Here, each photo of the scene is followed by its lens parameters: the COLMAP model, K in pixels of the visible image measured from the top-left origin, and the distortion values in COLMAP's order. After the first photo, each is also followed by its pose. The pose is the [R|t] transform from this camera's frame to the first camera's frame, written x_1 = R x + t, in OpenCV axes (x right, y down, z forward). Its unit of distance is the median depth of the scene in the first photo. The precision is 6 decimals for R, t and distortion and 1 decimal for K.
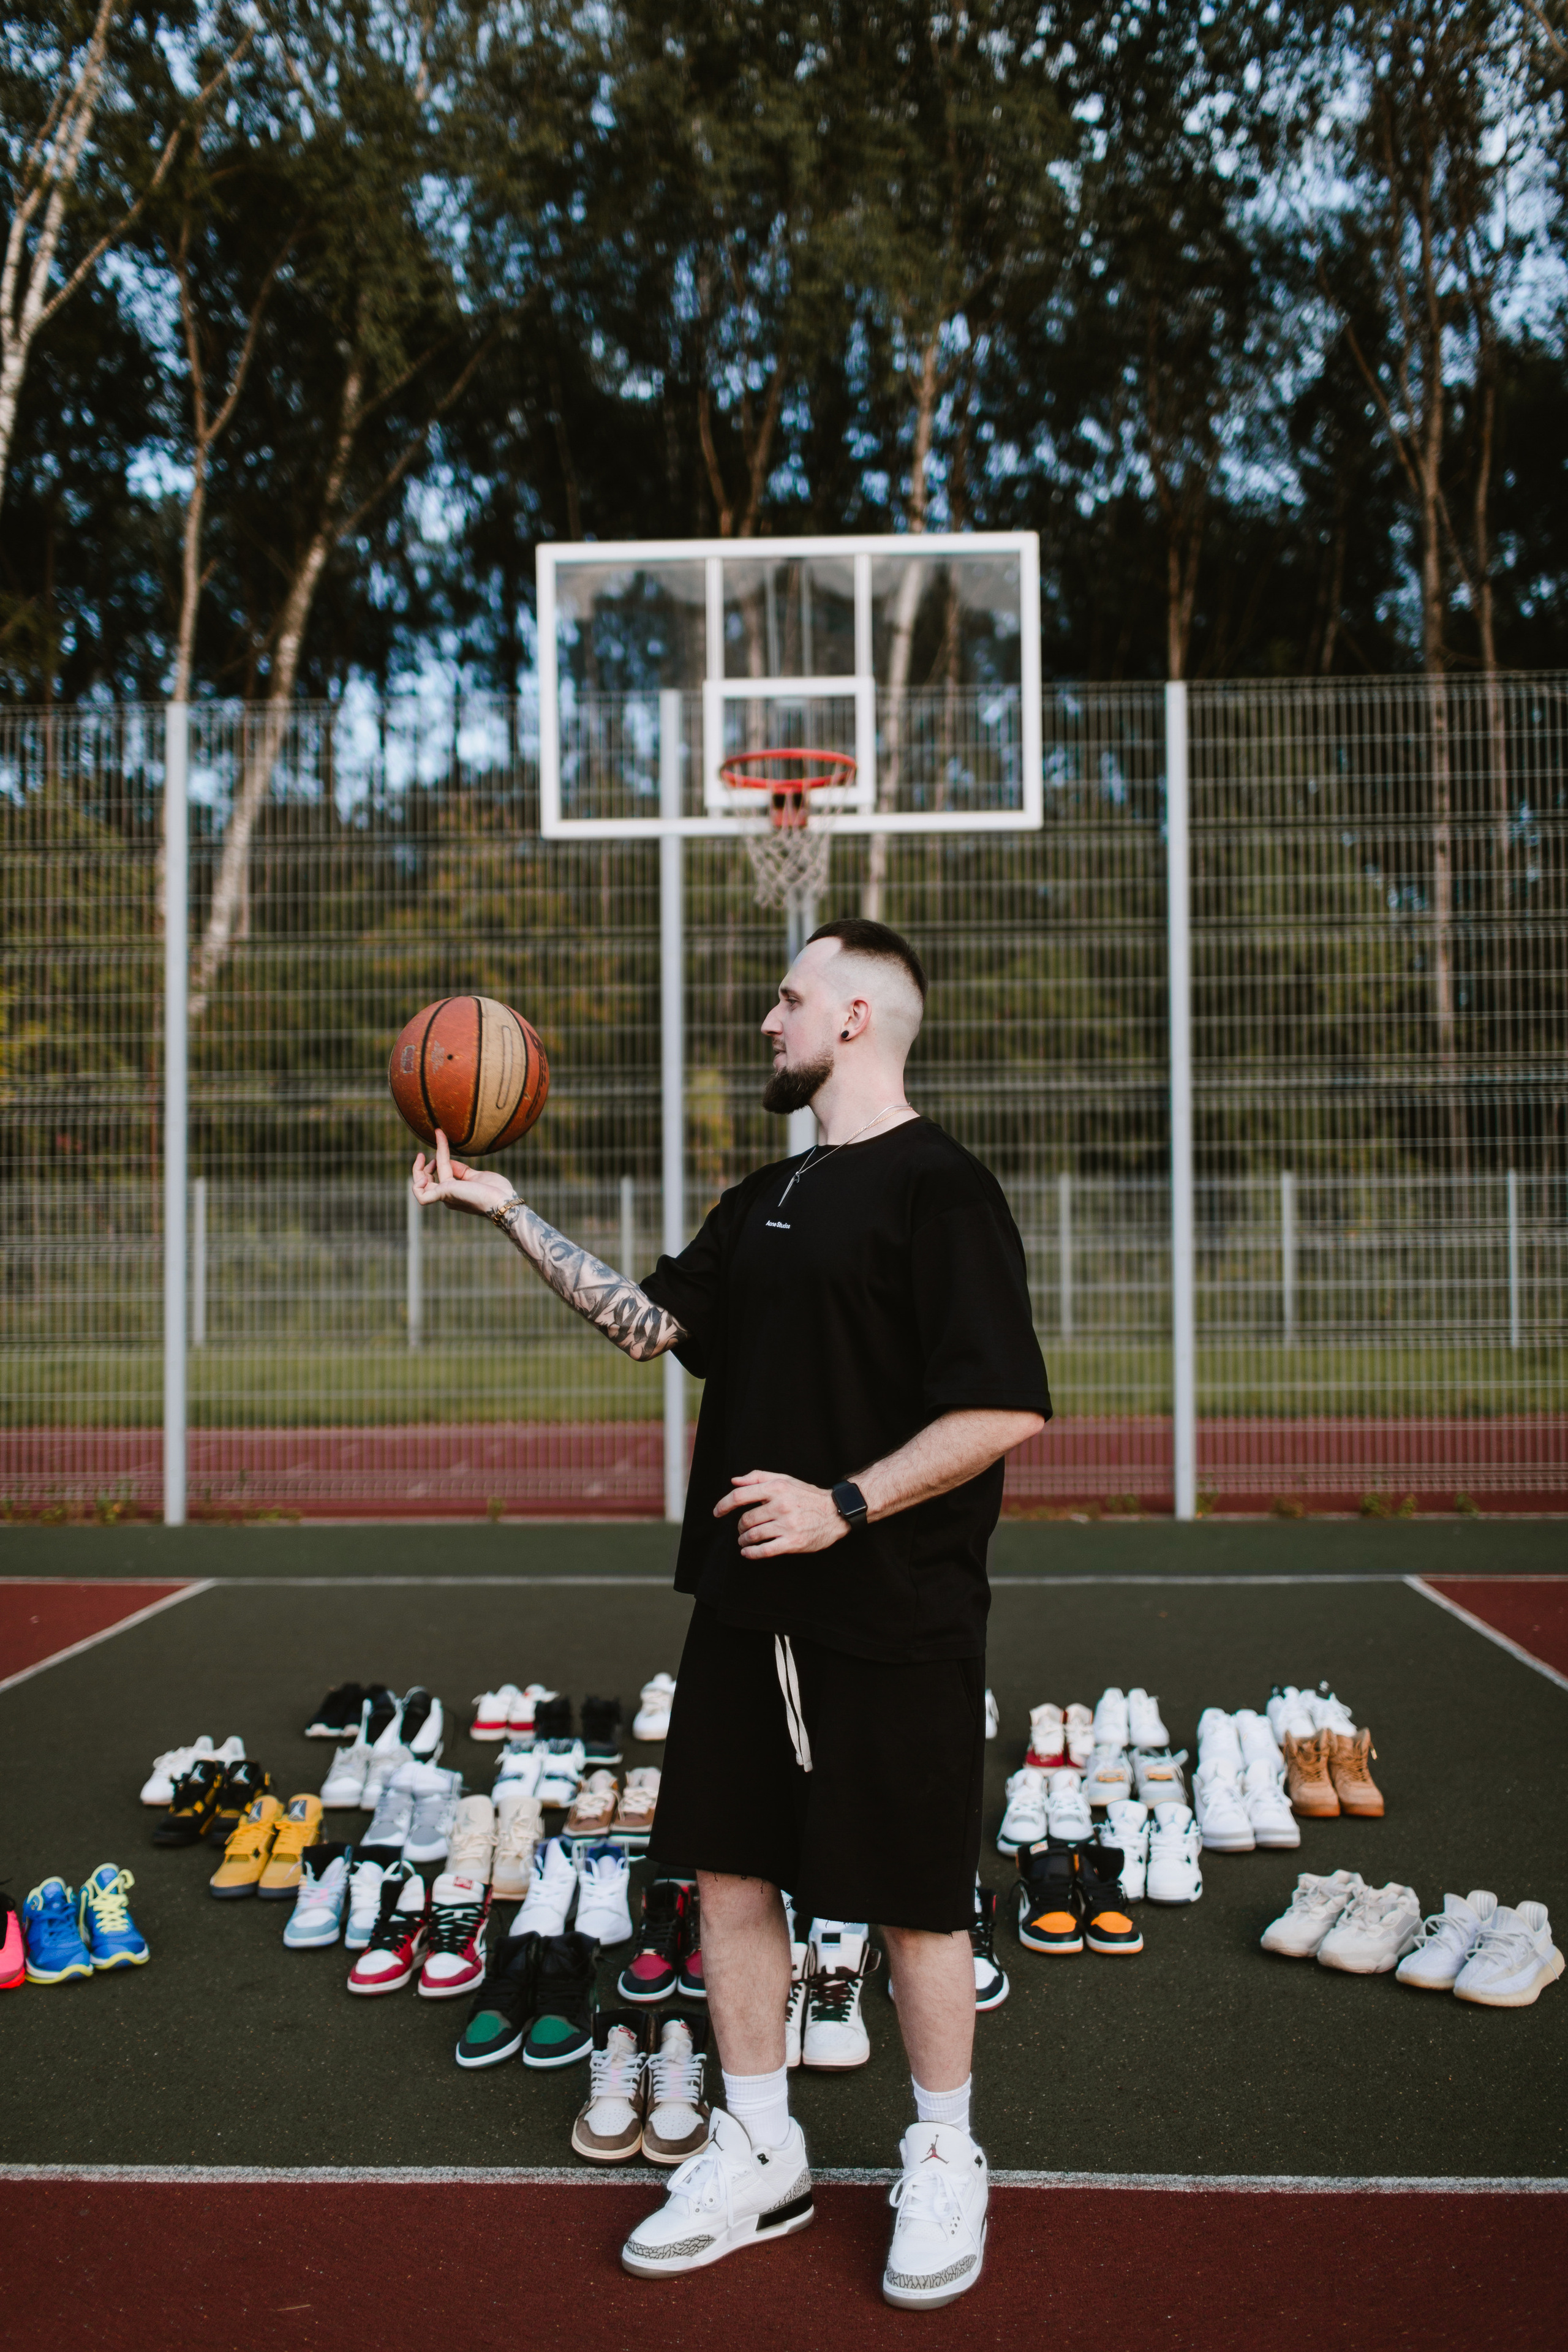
lens RADIAL K [[2231.4, 0, 784.6], [0, 2231.4, 1167.5], [0, 0, 1]] dist [0.004936, 0.007089]
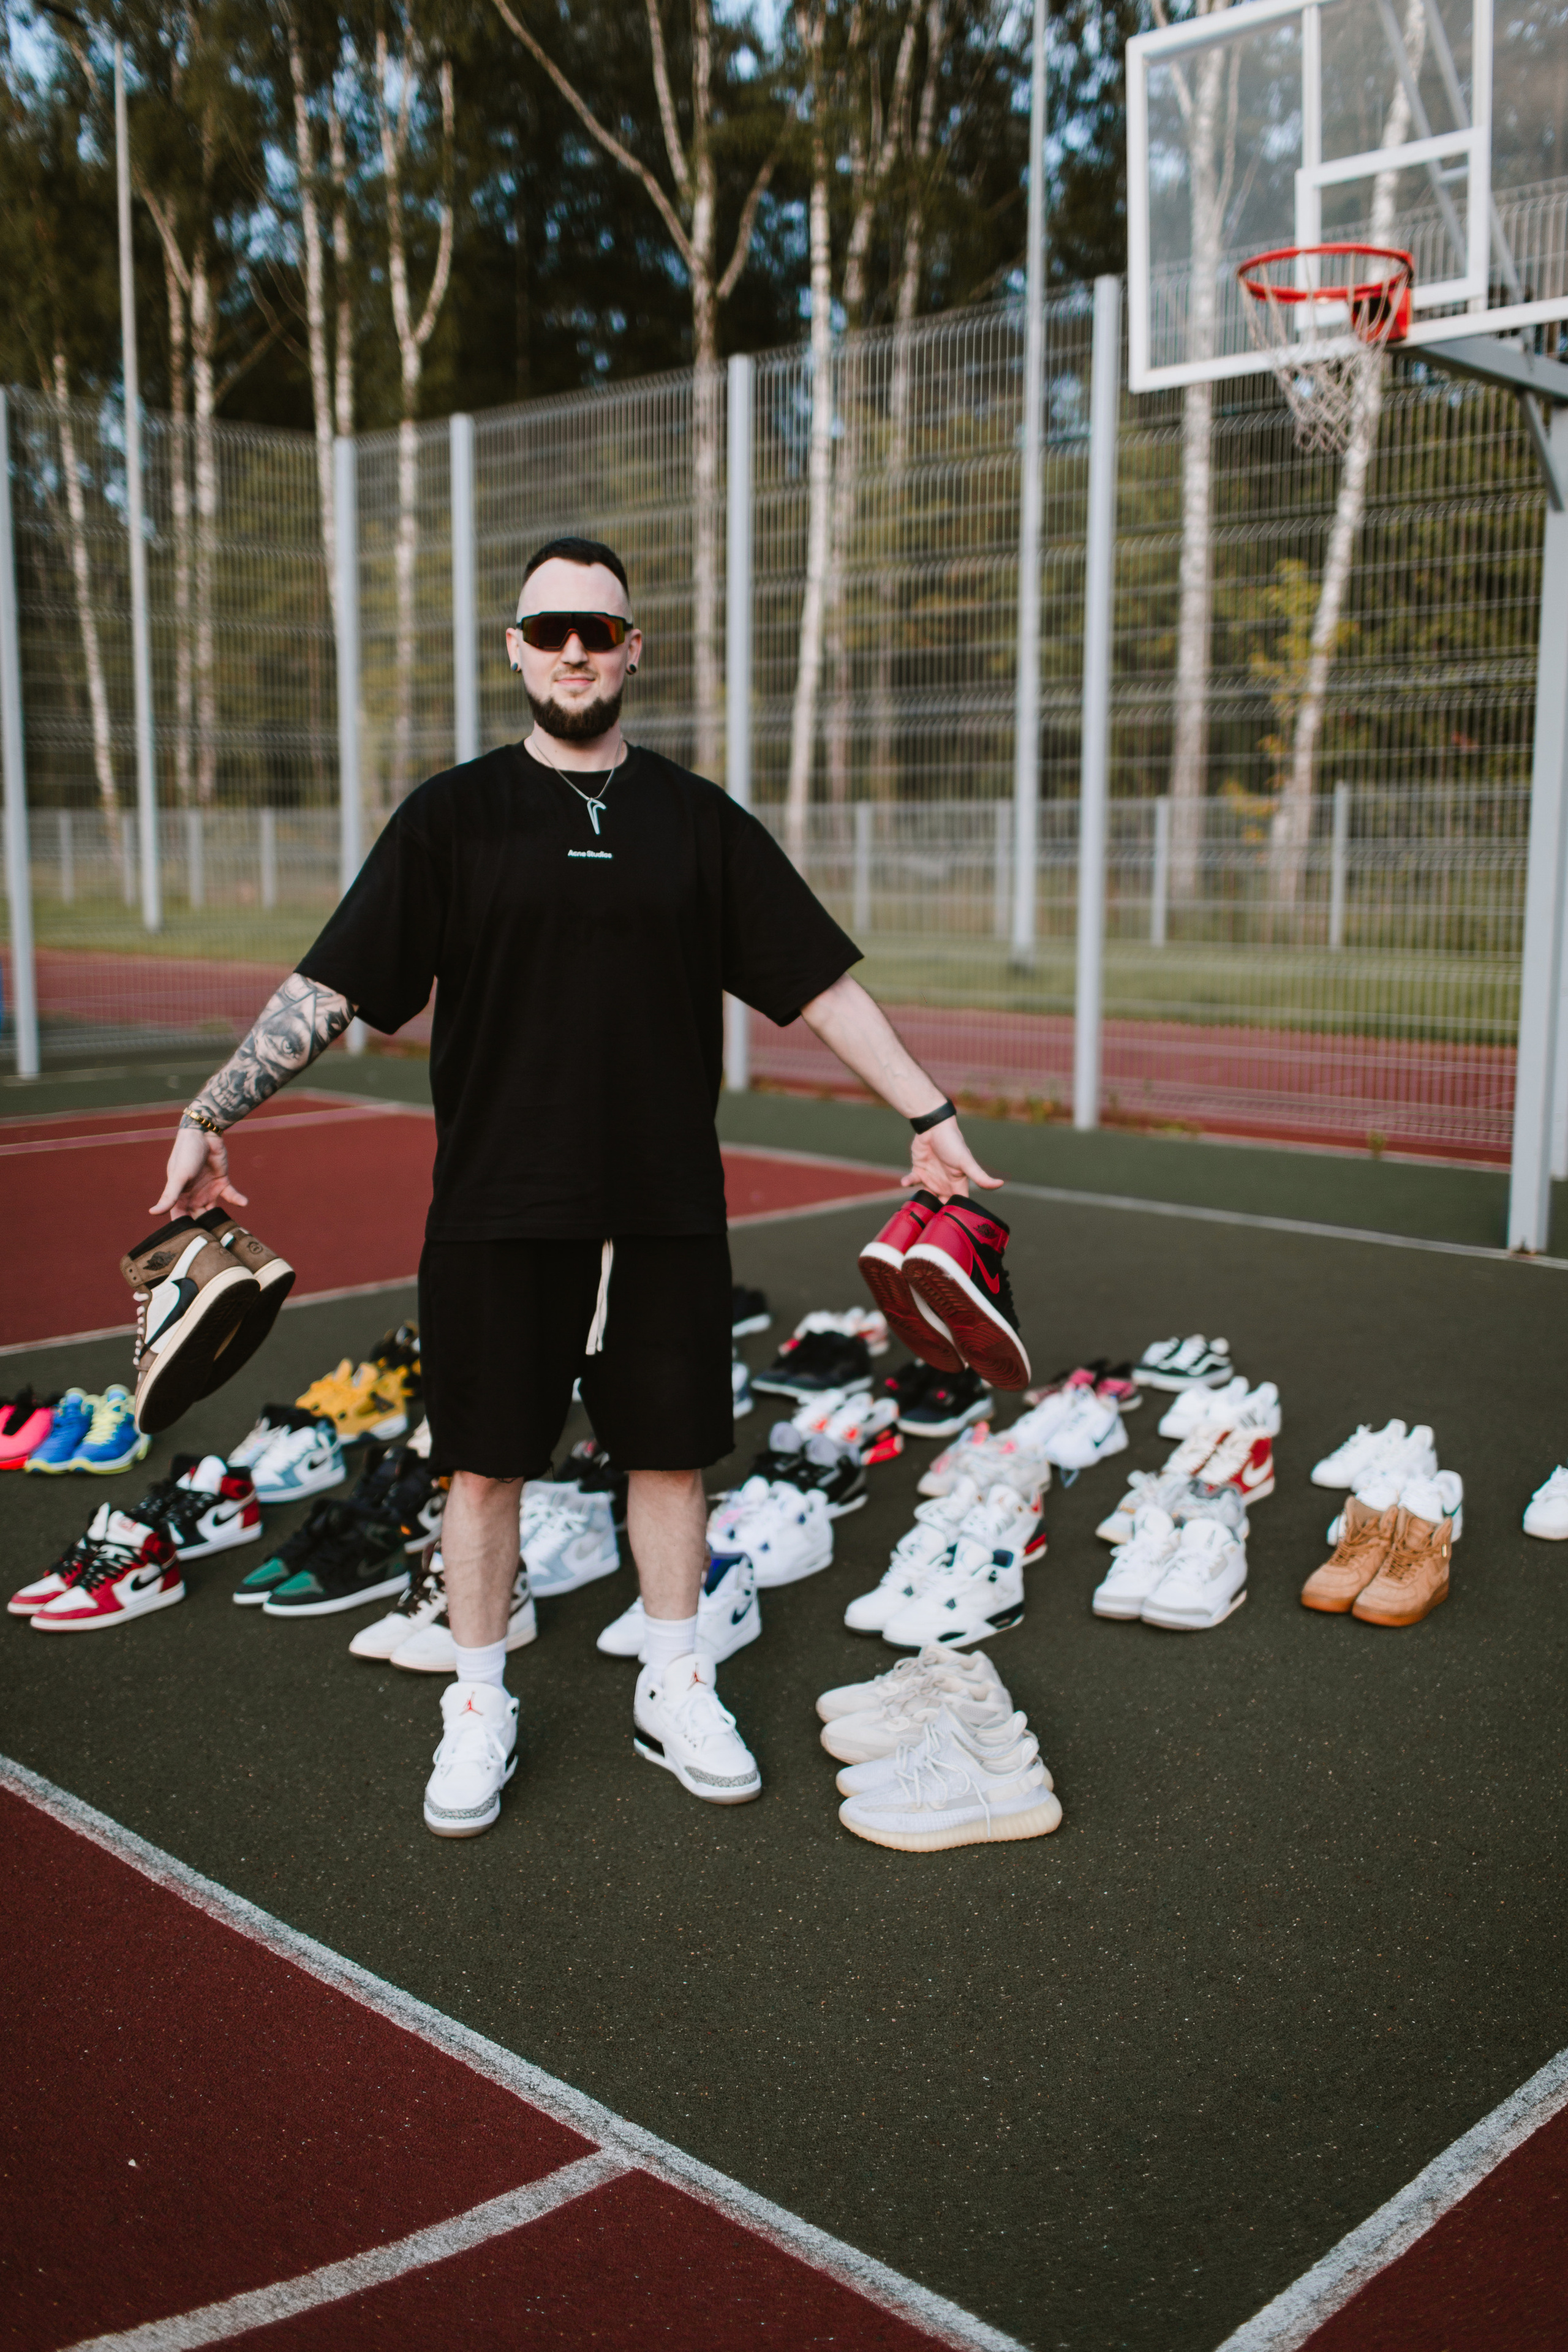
lens RADIAL K [[2231.4, 0, 784.6], [0, 2231.4, 1167.5], [0, 0, 1]] dist [0.004936, 0.007089]
pose [[0.750861, 0.103949, -0.652229, 0.292070], [0.013550, 0.984904, 0.172569, 0.000303], [0.660321, -0.138413, 0.738118, 0.156924]]
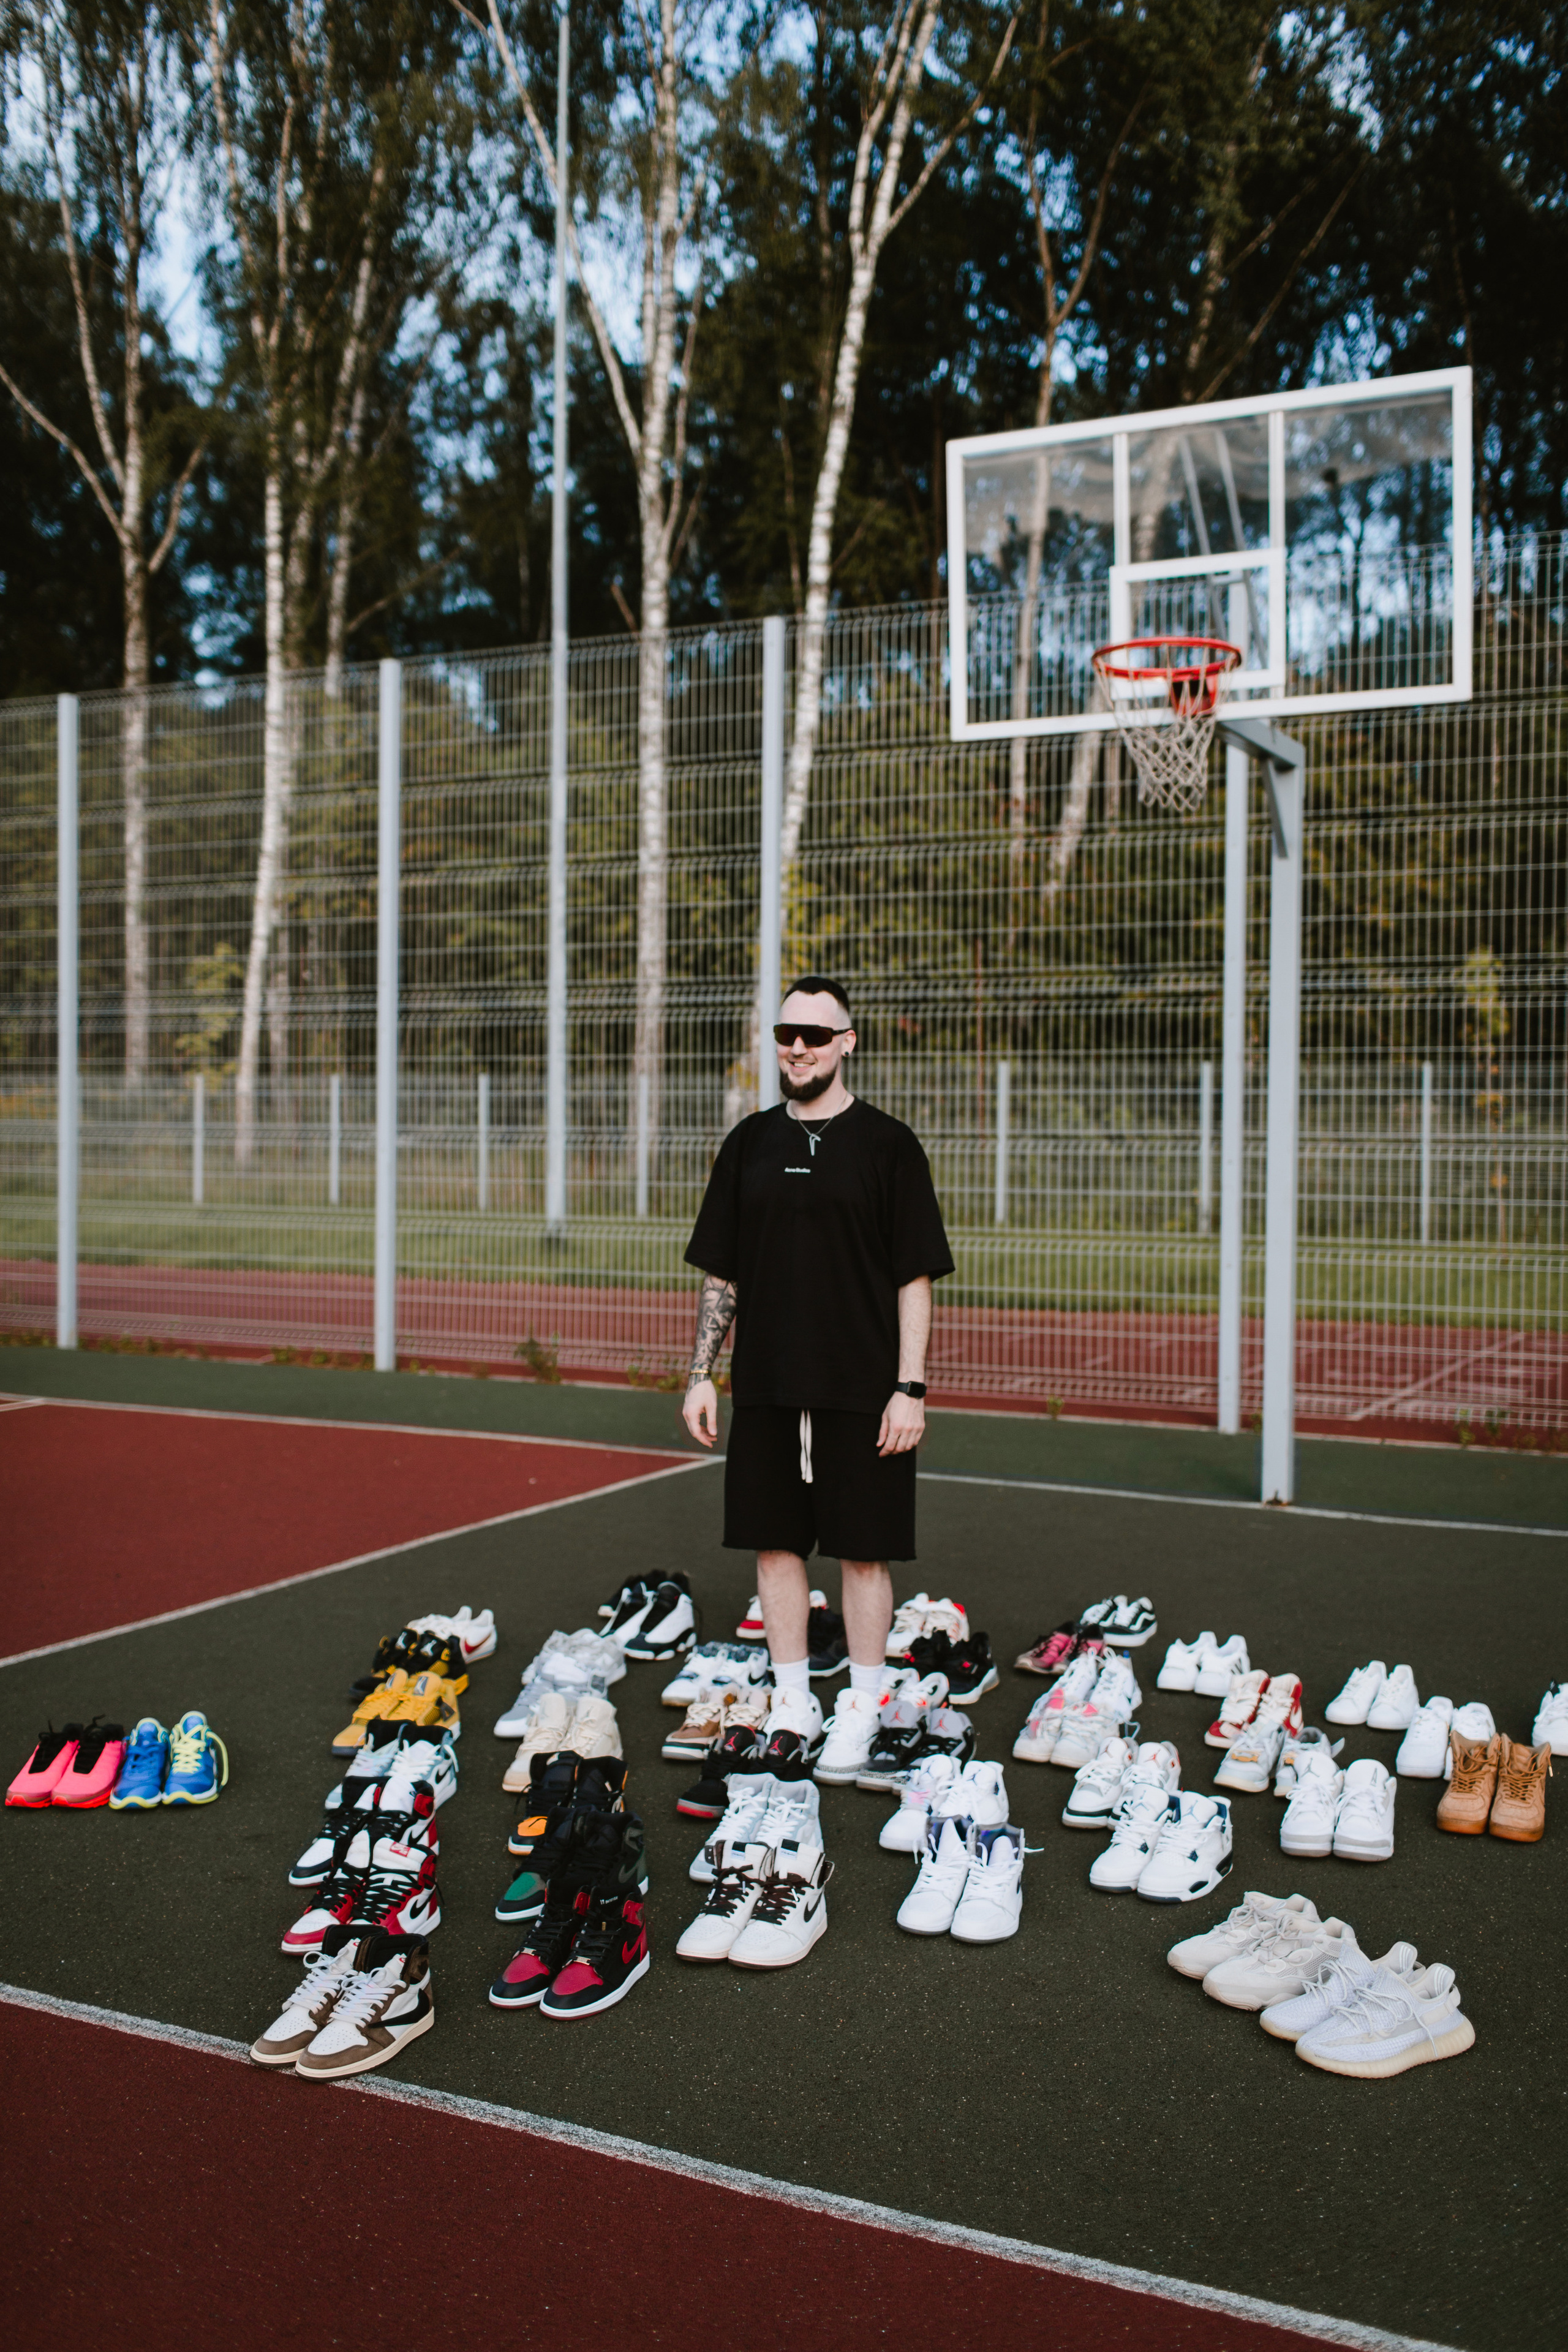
lens RADIAL K [[2231.4, 0, 784.6], [0, 2231.4, 1167.5], [0, 0, 1]] dist [0.004936, 0.007089]
pose [[0.908209, 0.025560, -0.417736, 0.177544], [-0.001407, 0.998314, 0.058025, -0.012178], [0.418515, -0.052111, 0.906714, 0.046684]]
